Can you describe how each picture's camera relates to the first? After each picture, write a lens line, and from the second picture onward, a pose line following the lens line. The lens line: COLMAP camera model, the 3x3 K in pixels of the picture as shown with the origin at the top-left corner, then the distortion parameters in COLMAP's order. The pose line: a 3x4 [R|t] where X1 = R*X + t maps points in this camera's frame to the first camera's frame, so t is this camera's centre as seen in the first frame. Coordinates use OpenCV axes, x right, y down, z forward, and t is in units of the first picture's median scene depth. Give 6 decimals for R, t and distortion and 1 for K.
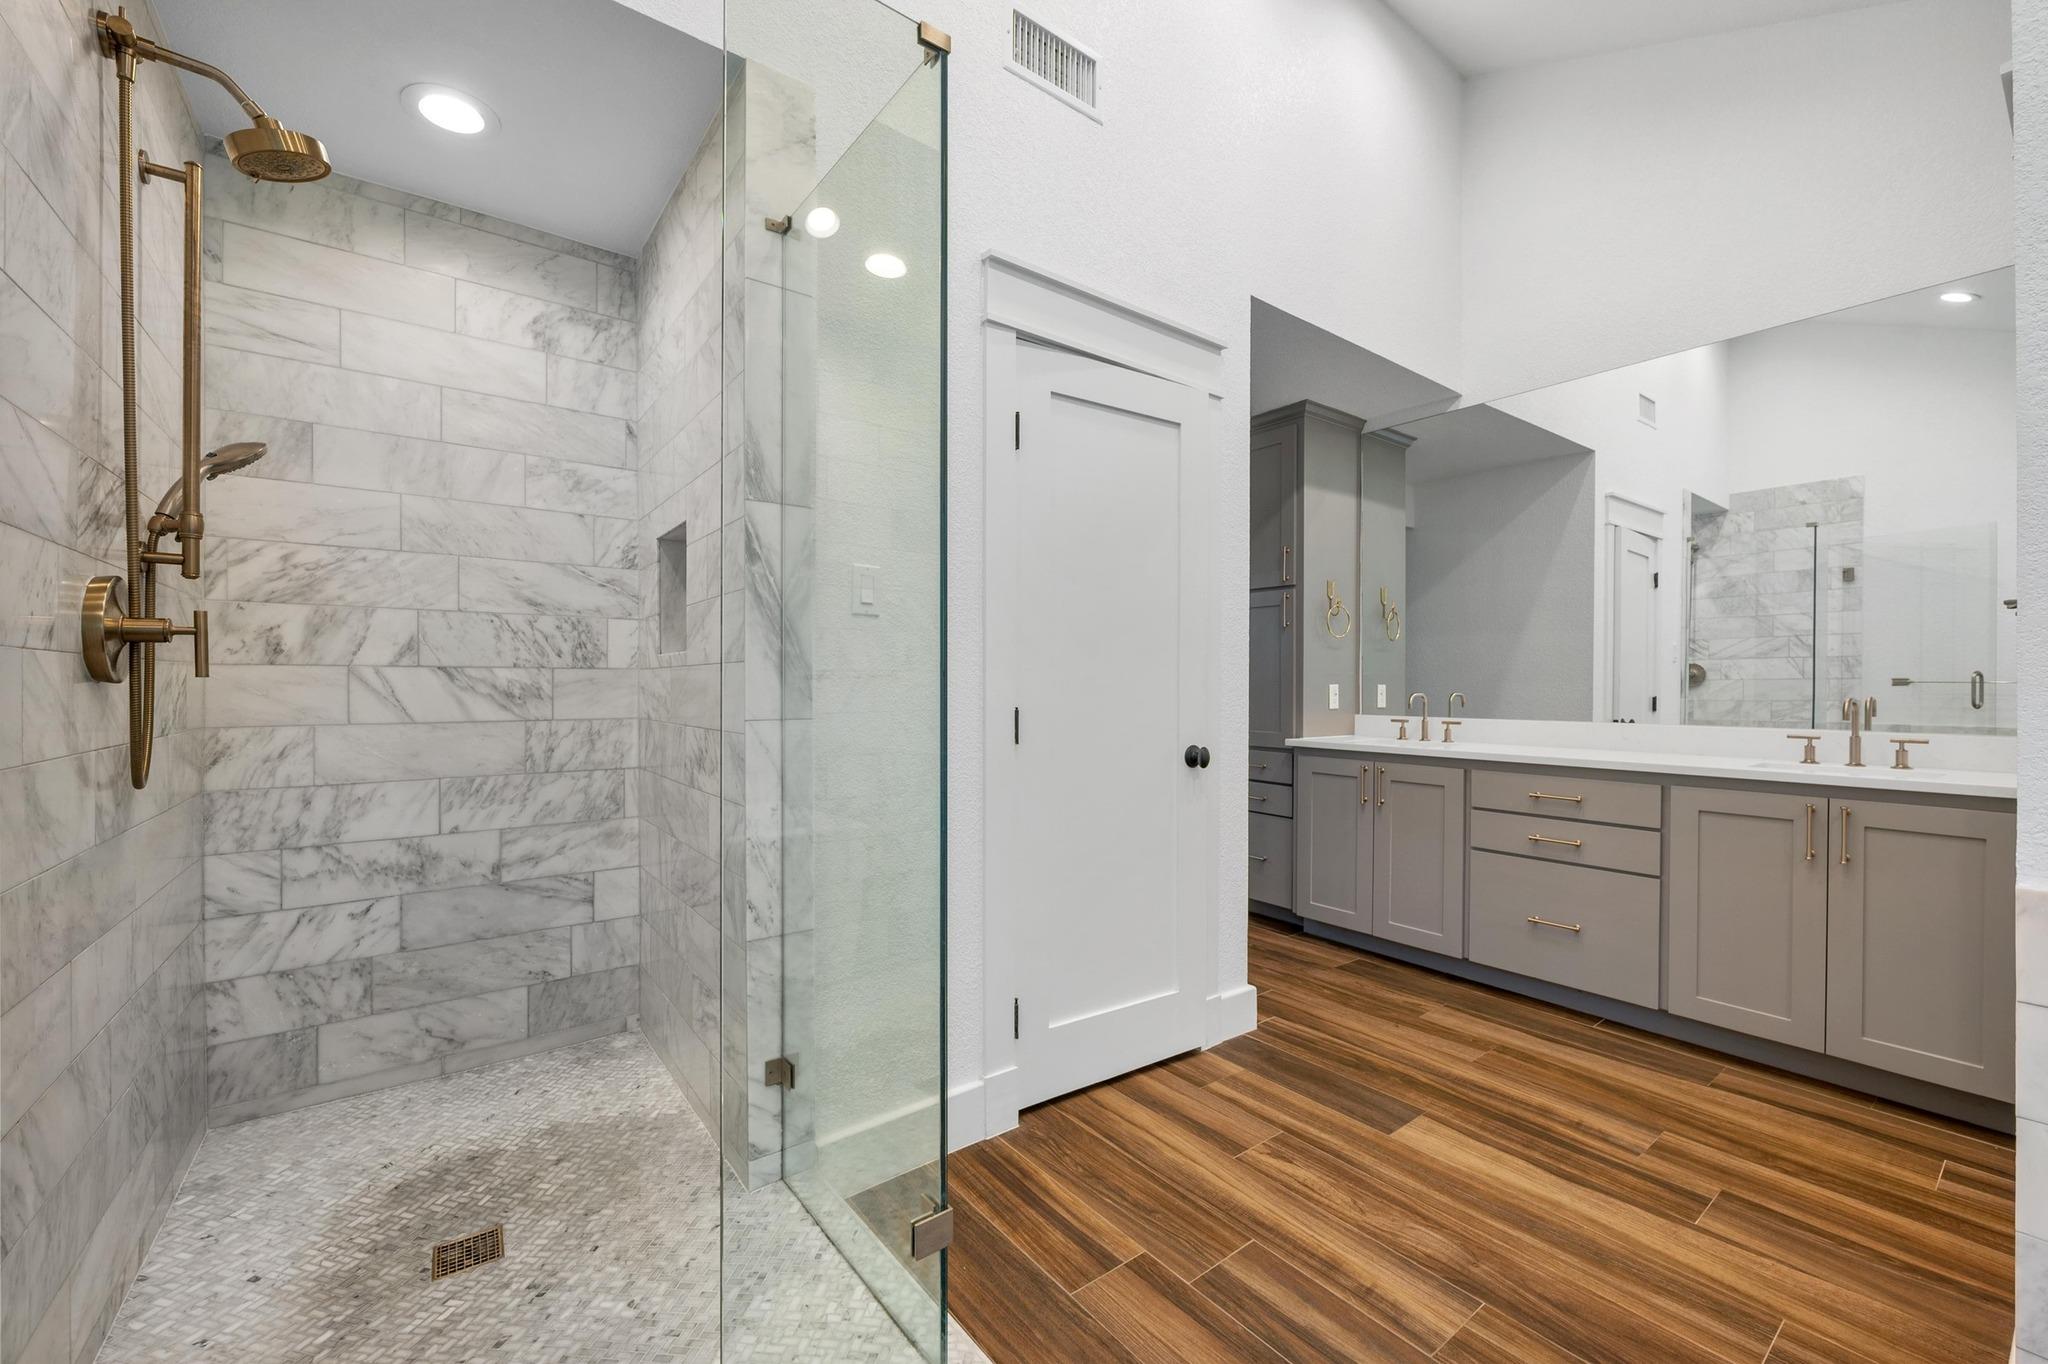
lens RADIAL K [[819.1, 0, 1018.3], [0, 819.1, 693.0], [0, 0, 1]] dist [-0.002043, -0.000237]
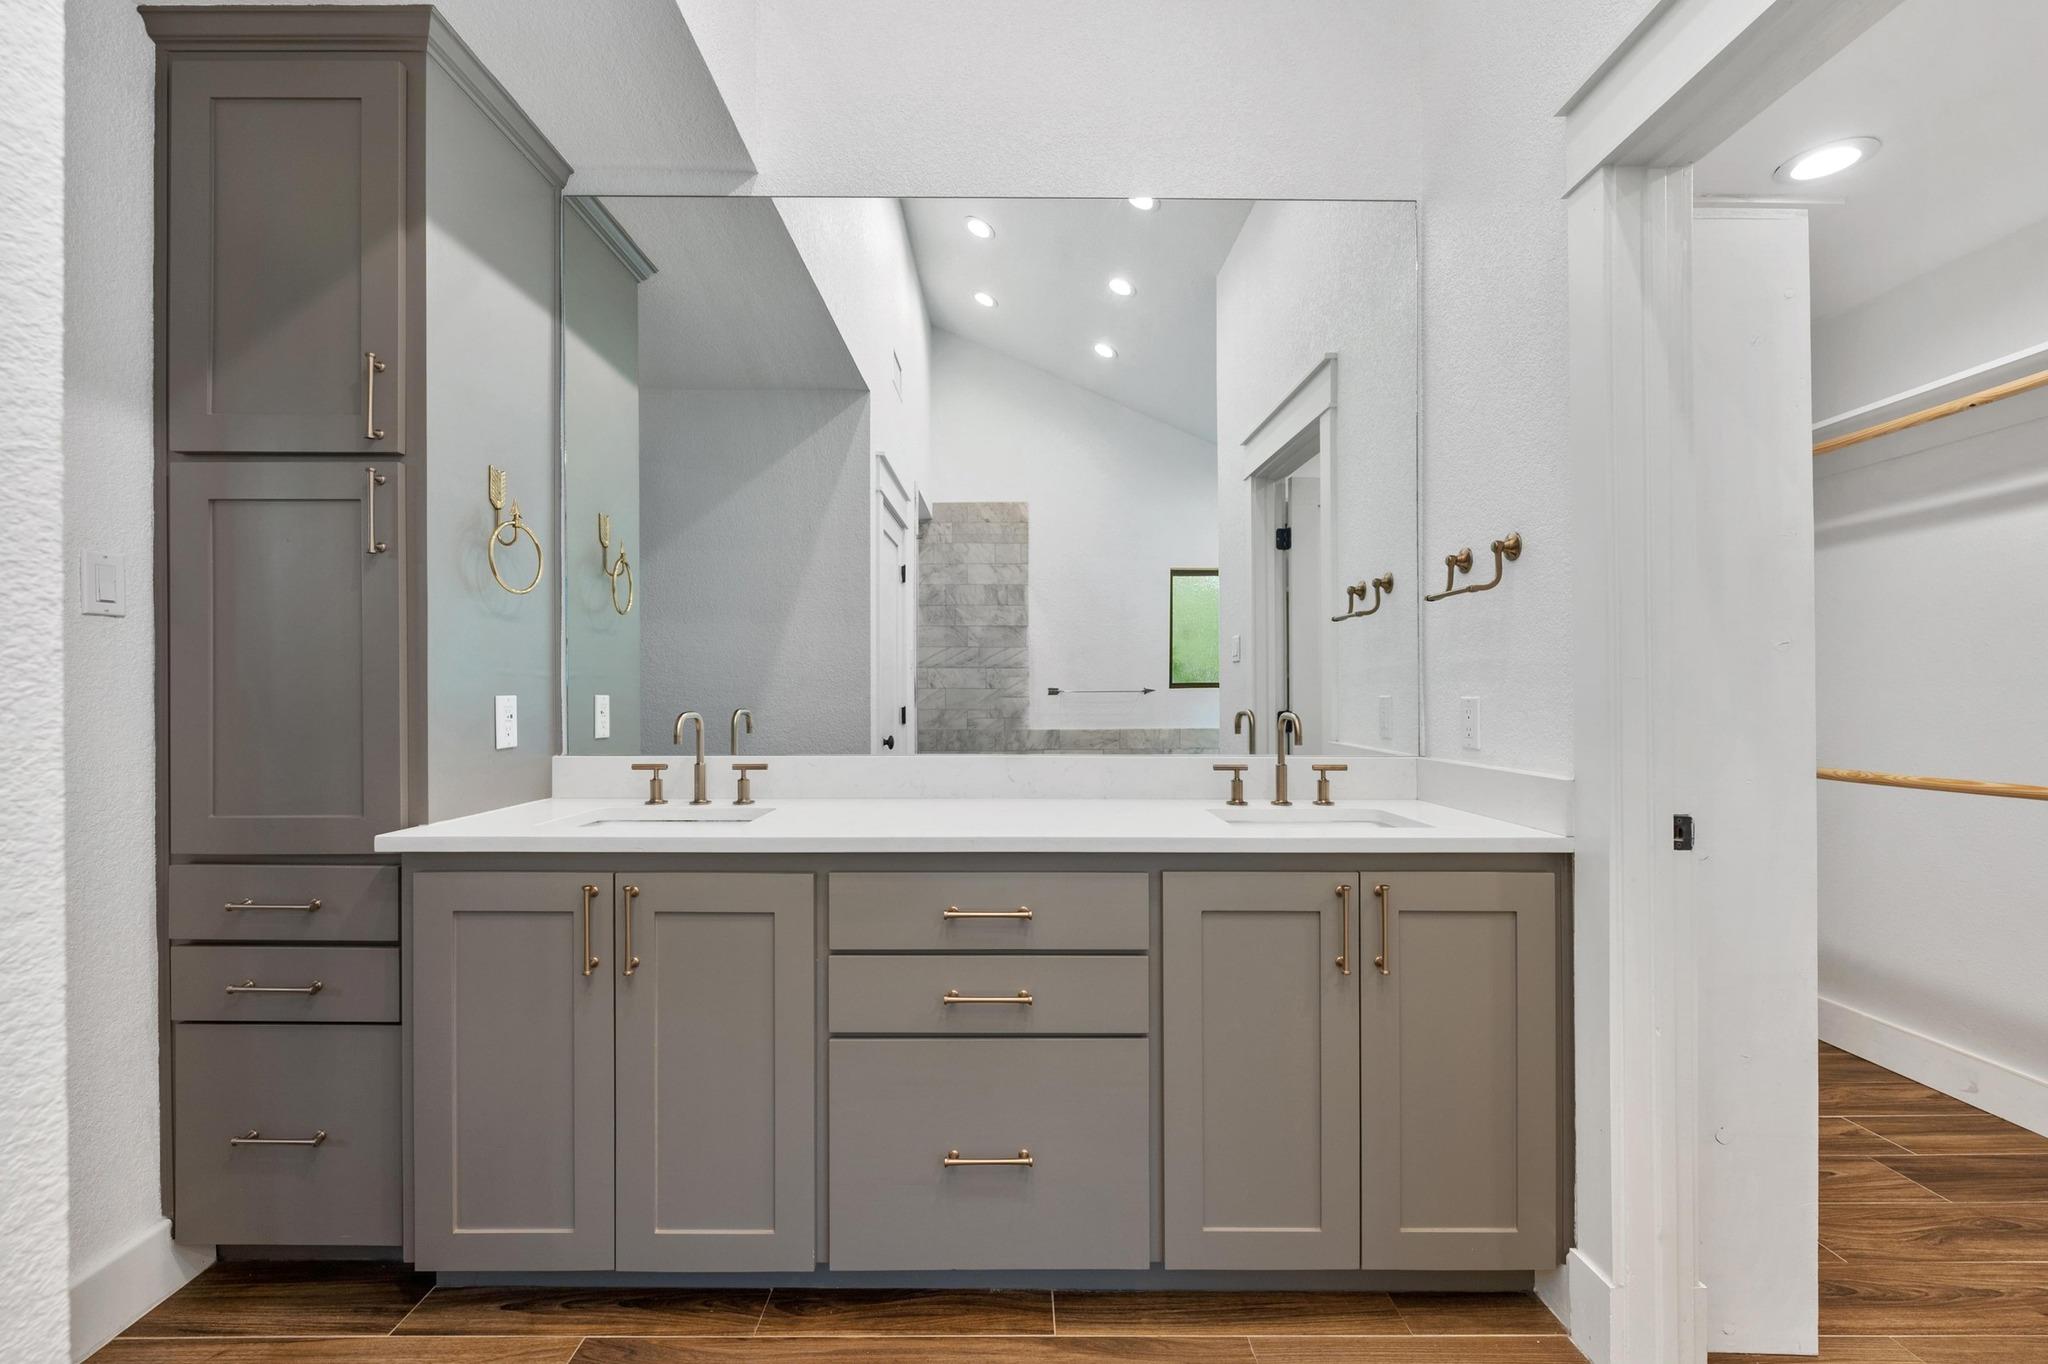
lens RADIAL K [[819.1, 0, 1011.2], [0, 819.1, 699.6], [0, 0, 1]] dist [-0.002043, -0.000237]
pose [[0.593512, -0.006945, 0.804795, 0.189083], [0.008645, 0.999960, 0.002255, -0.006661], [-0.804779, 0.005619, 0.593549, 0.513669]]
